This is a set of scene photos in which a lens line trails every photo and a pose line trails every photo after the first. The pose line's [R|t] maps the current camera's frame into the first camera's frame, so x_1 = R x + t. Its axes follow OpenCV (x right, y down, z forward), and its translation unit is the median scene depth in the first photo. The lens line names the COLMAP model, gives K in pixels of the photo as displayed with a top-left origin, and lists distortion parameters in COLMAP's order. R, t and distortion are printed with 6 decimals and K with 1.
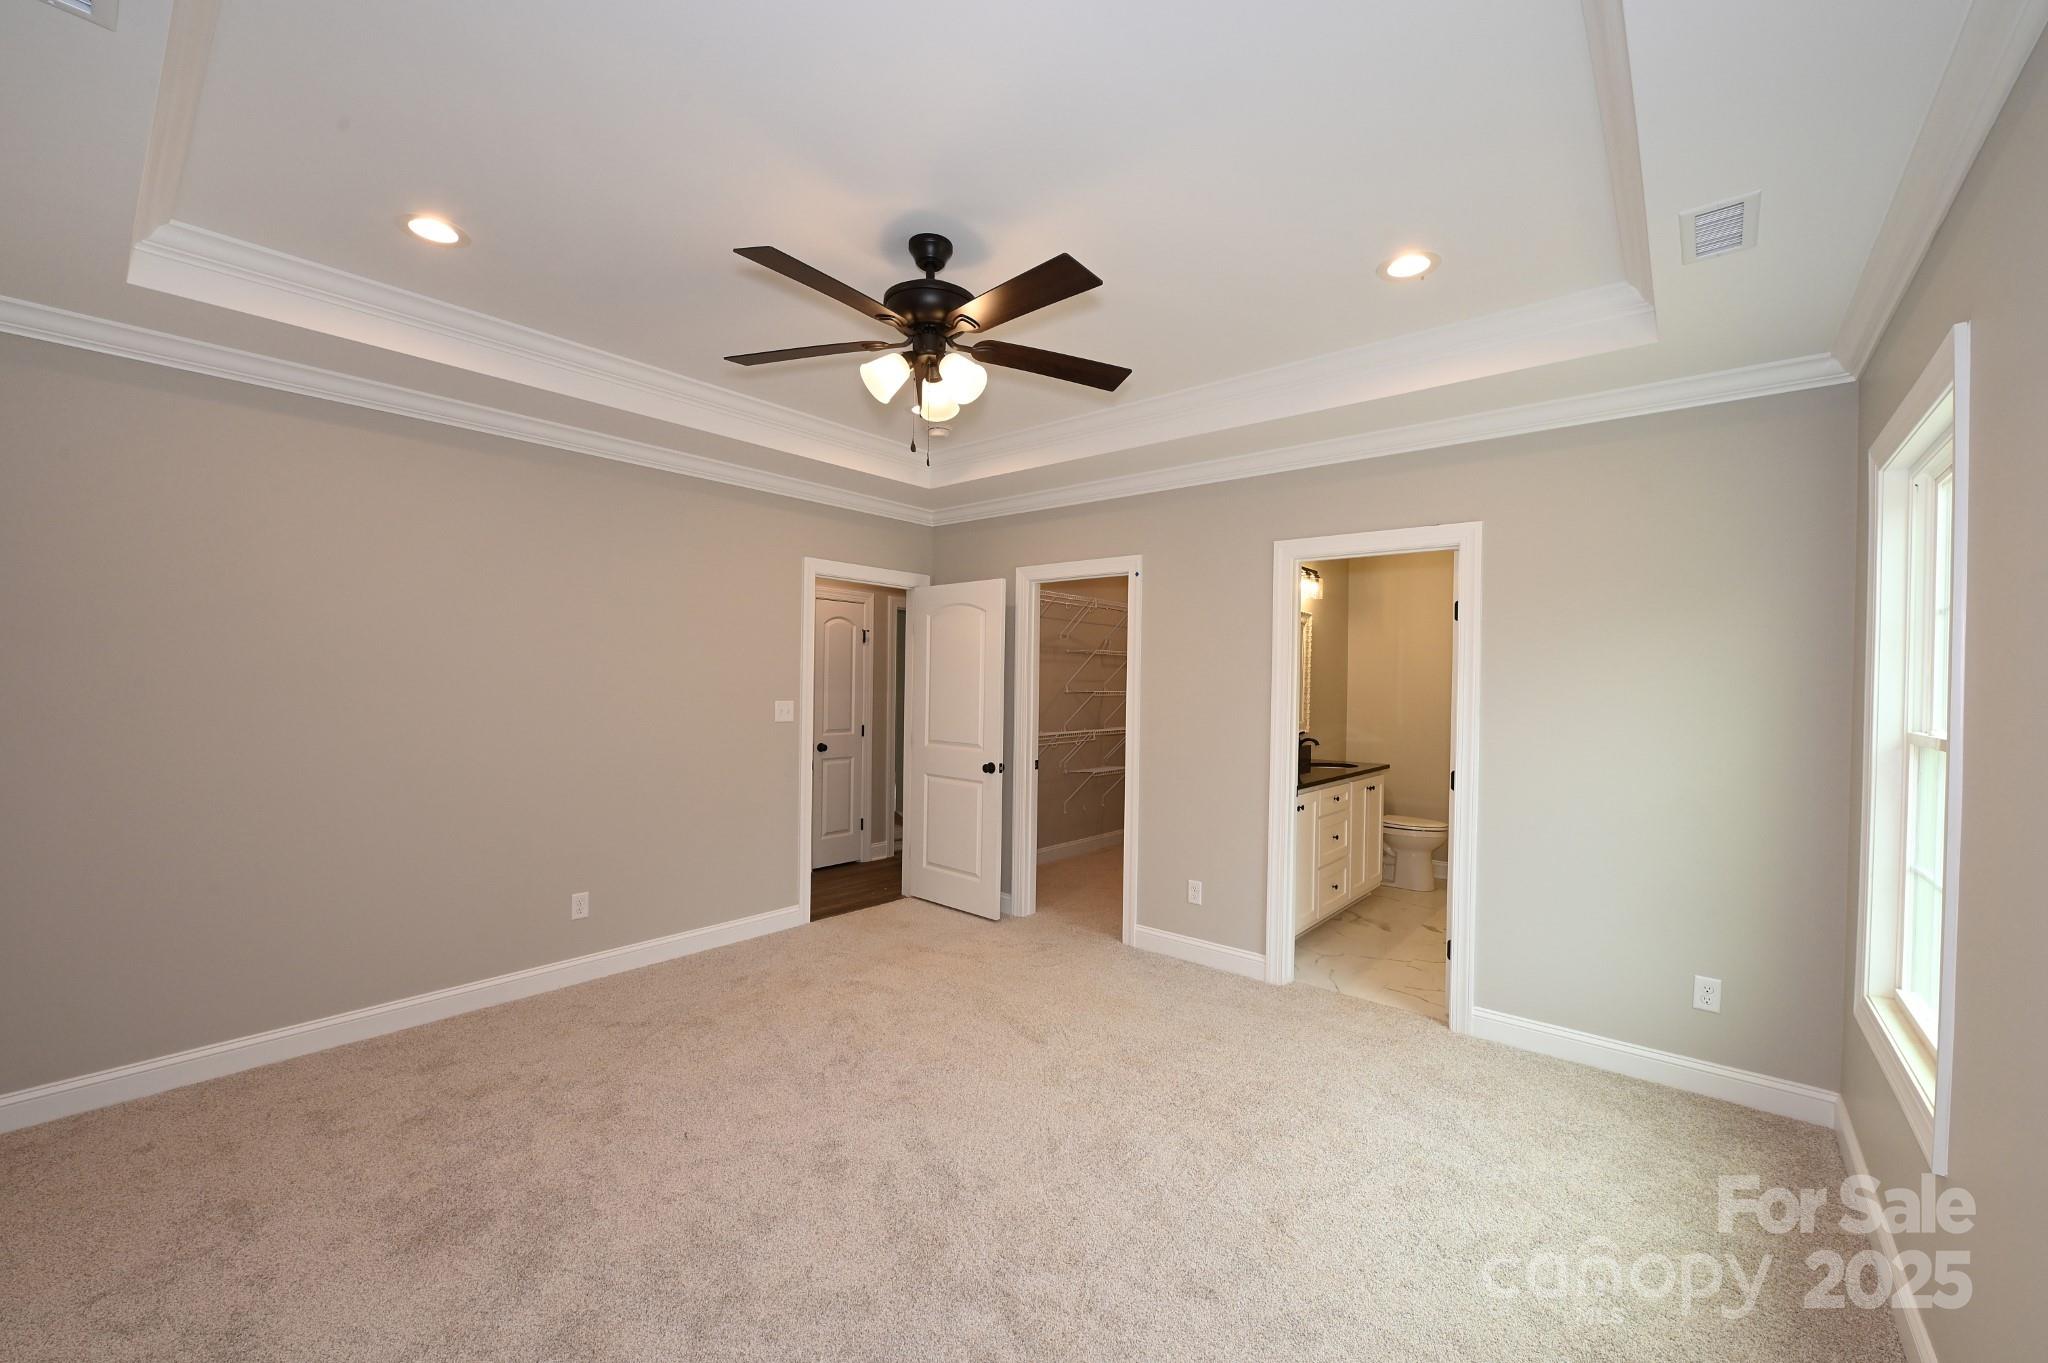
lens RADIAL K [[811.9, 0, 1021.3], [0, 811.9, 689.8], [0, 0, 1]] dist [-0.004441, -0.001098]
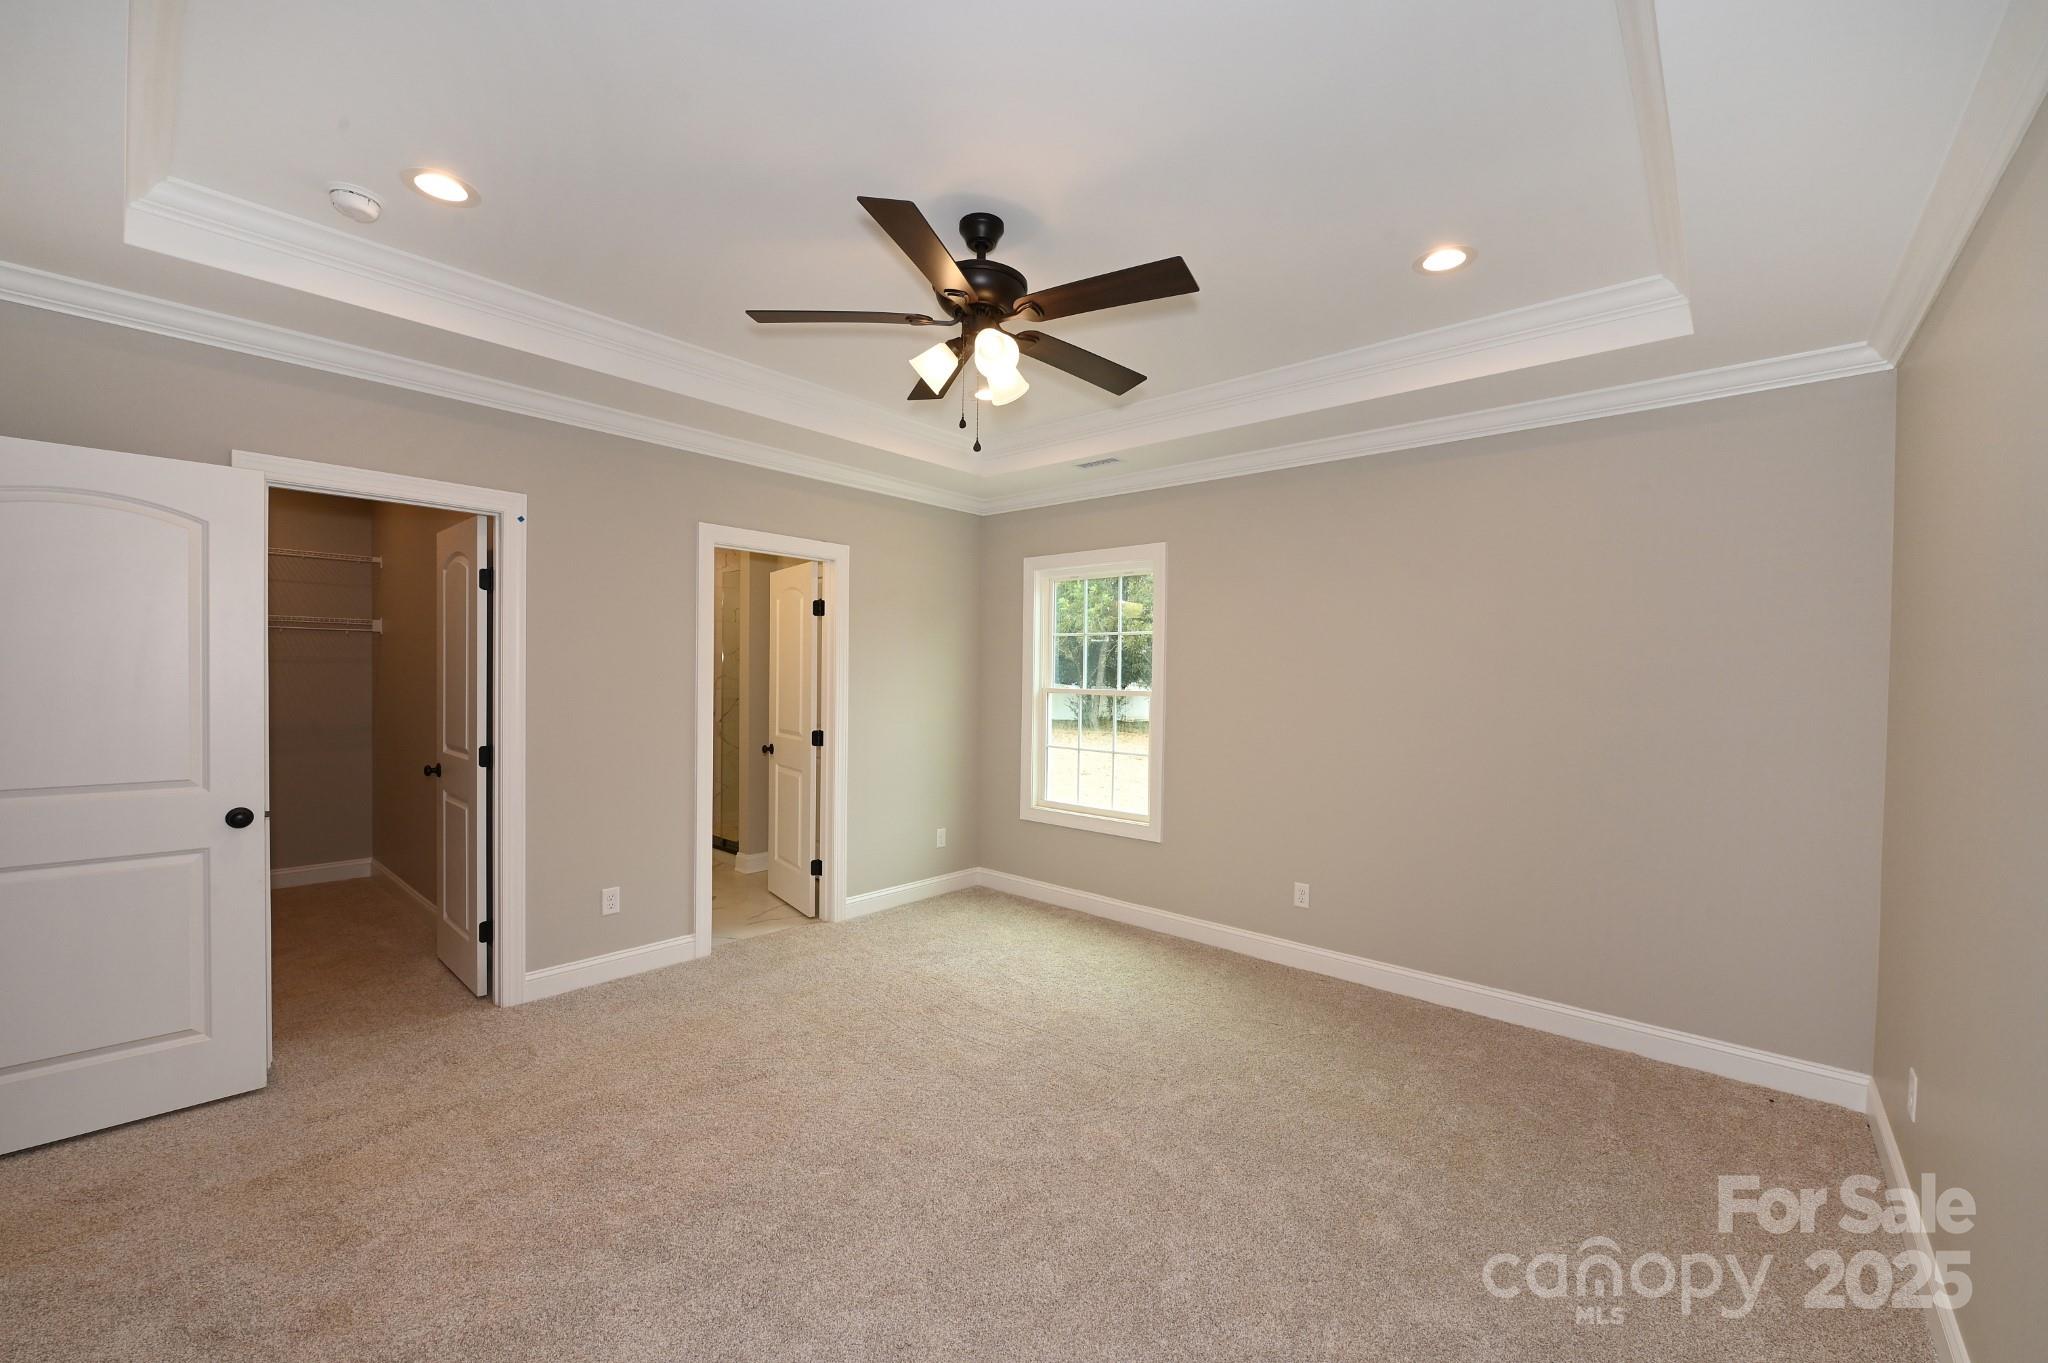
lens RADIAL K [[811.9, 0, 1021.3], [0, 811.9, 689.8], [0, 0, 1]] dist [-0.004441, -0.001098]
pose [[0.020930, -0.036540, 0.999113, -0.888426], [-0.008385, 0.999290, 0.036722, -0.020123], [-0.999746, -0.009146, 0.020609, 0.744949]]
